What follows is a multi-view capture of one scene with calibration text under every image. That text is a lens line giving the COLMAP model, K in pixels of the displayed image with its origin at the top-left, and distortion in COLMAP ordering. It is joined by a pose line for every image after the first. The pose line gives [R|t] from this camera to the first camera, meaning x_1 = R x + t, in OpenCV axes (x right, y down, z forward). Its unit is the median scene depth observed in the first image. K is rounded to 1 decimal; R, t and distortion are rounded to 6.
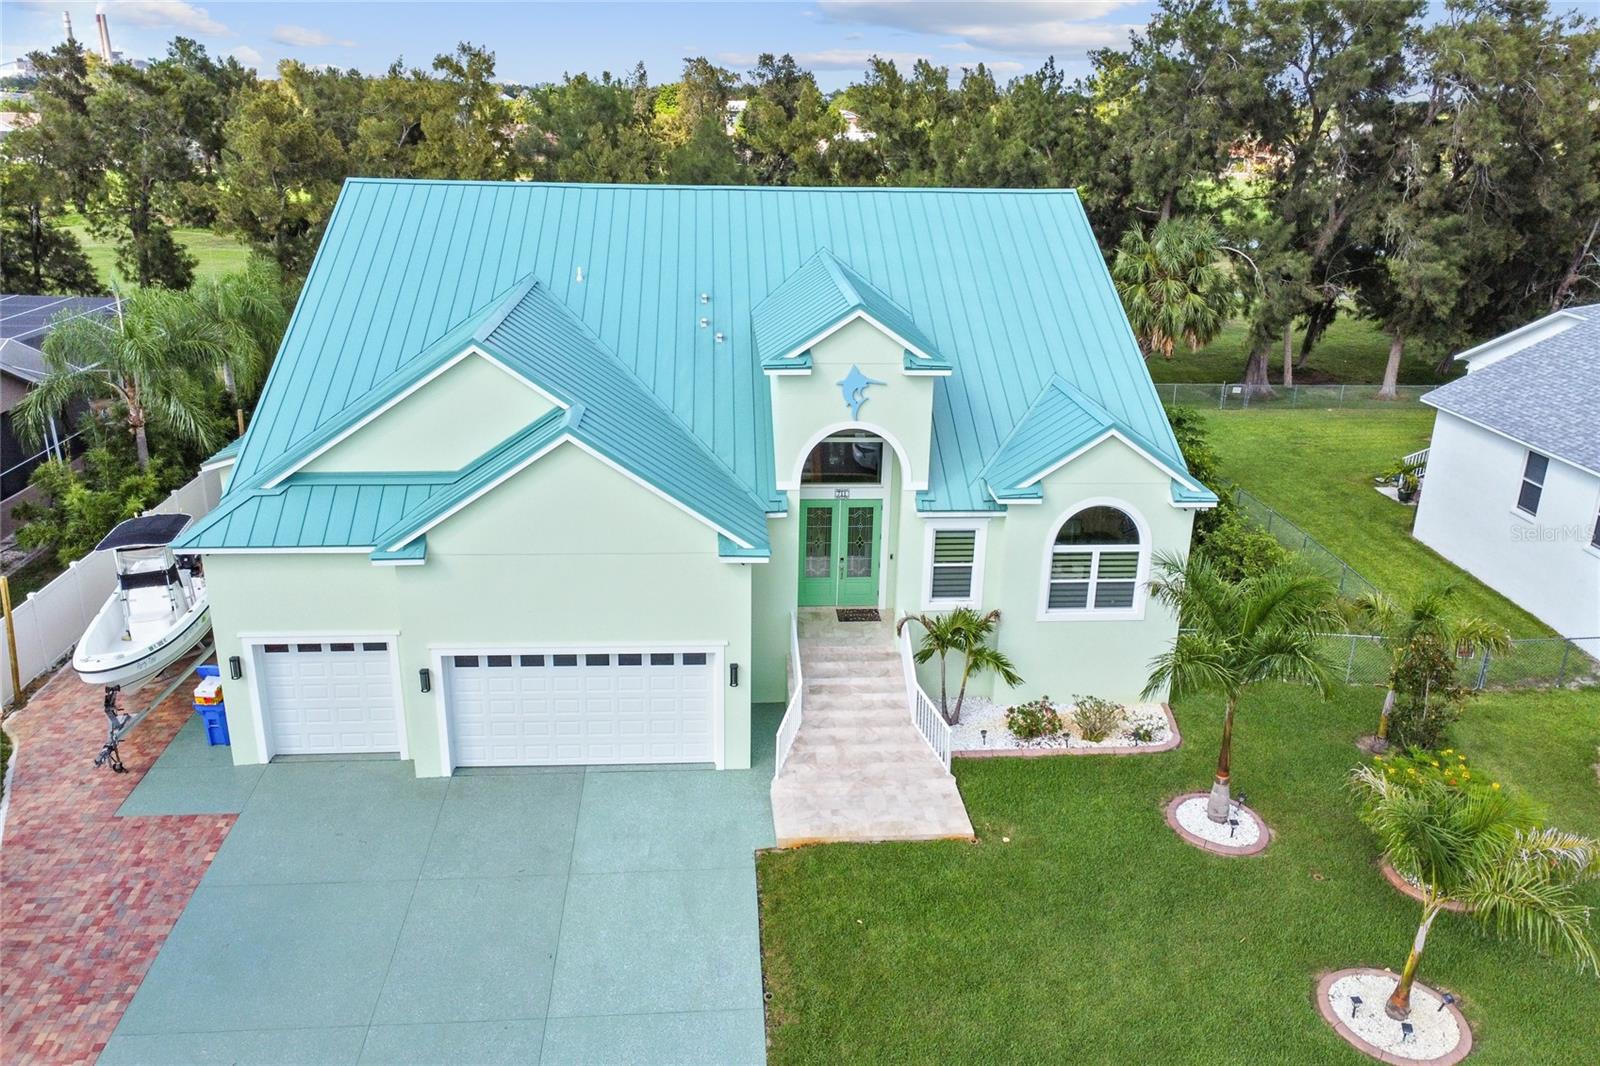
lens RADIAL K [[1197.9, 0, 800.0], [0, 1197.9, 533.0], [0, 0, 1]] dist [0.004131, -0.006582]
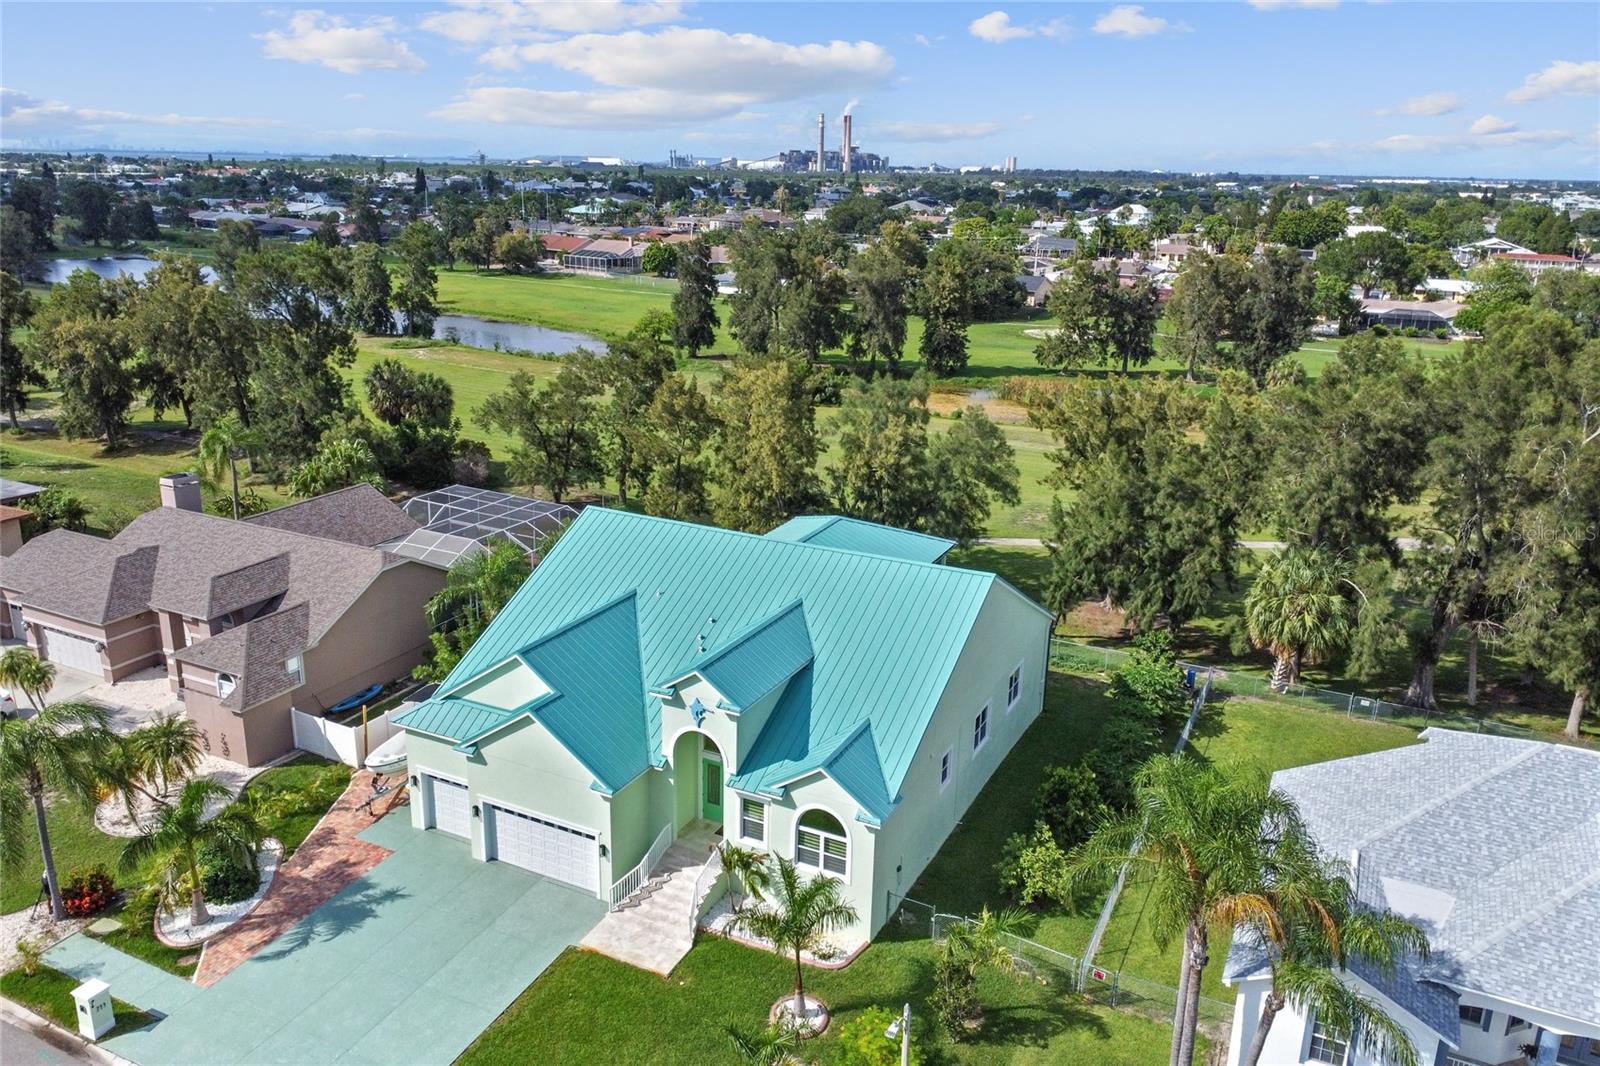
lens RADIAL K [[1197.9, 0, 800.0], [0, 1197.9, 533.0], [0, 0, 1]] dist [0.004131, -0.006582]
pose [[0.860997, 0.147197, -0.486845, 0.973241], [-0.178222, 0.983831, -0.017729, -0.363131], [0.476363, 0.102031, 0.873309, -0.497002]]
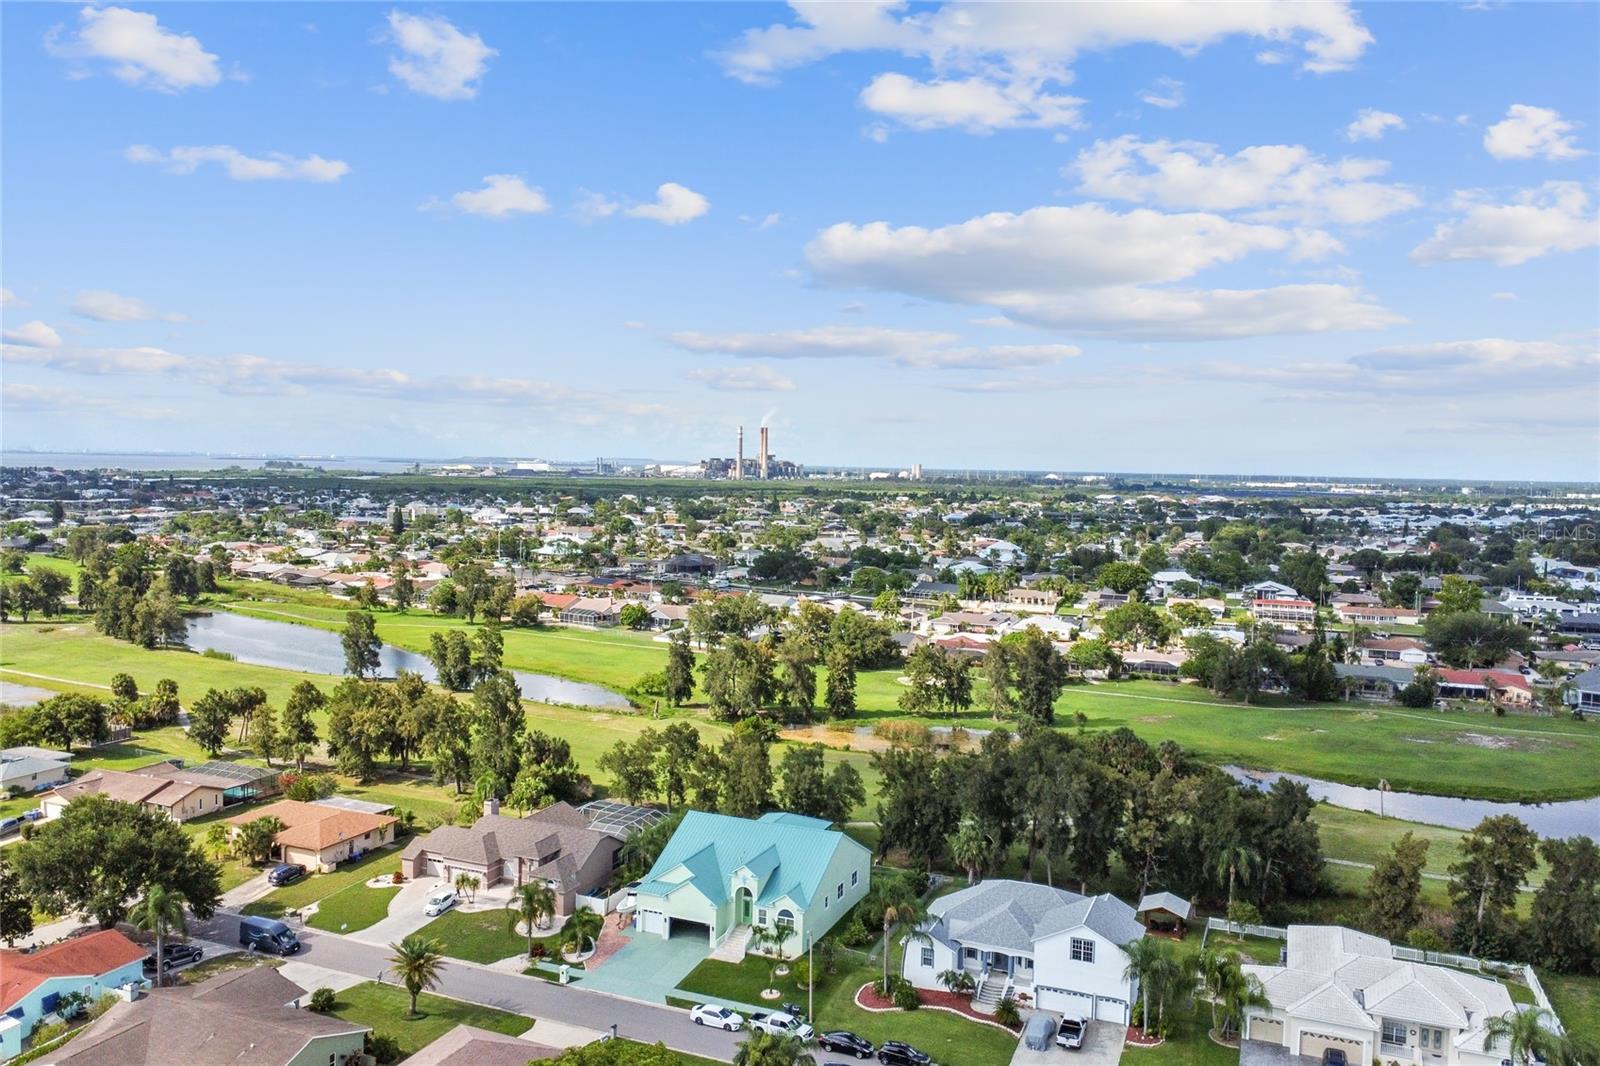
lens RADIAL K [[1197.9, 0, 800.0], [0, 1197.9, 533.0], [0, 0, 1]] dist [0.004131, -0.006582]
pose [[0.893587, 0.023574, -0.448270, 2.595990], [-0.156950, 0.951999, -0.262802, -0.220678], [0.420557, 0.305192, 0.854394, -3.909197]]
